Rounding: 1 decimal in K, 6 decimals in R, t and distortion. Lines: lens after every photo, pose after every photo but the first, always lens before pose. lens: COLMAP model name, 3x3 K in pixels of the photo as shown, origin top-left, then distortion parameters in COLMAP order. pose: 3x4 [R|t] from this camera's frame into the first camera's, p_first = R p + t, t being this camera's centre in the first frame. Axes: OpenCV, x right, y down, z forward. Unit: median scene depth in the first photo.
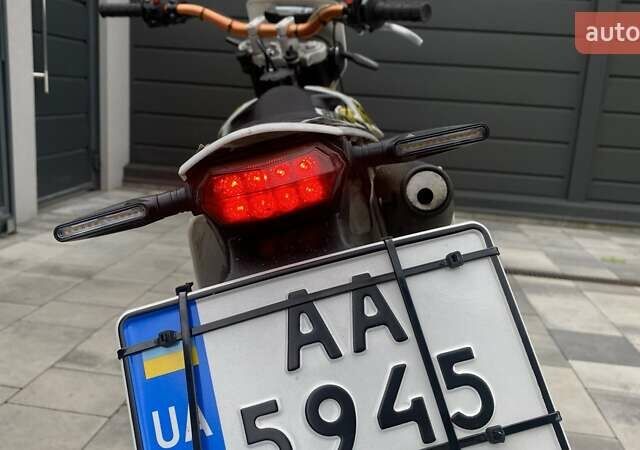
lens RADIAL K [[620.1, 0, 318.4], [0, 620.1, 199.2], [0, 0, 1]] dist [0.125018, -0.206353]
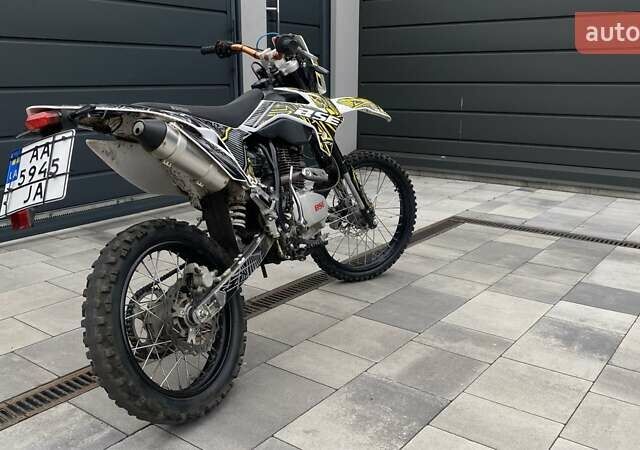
lens RADIAL K [[620.1, 0, 318.4], [0, 620.1, 199.2], [0, 0, 1]] dist [0.125018, -0.206353]
pose [[0.869168, 0.037534, -0.493090, 0.915113], [-0.034154, 0.999291, 0.015862, 0.092659], [0.493335, 0.003055, 0.869834, -0.428272]]
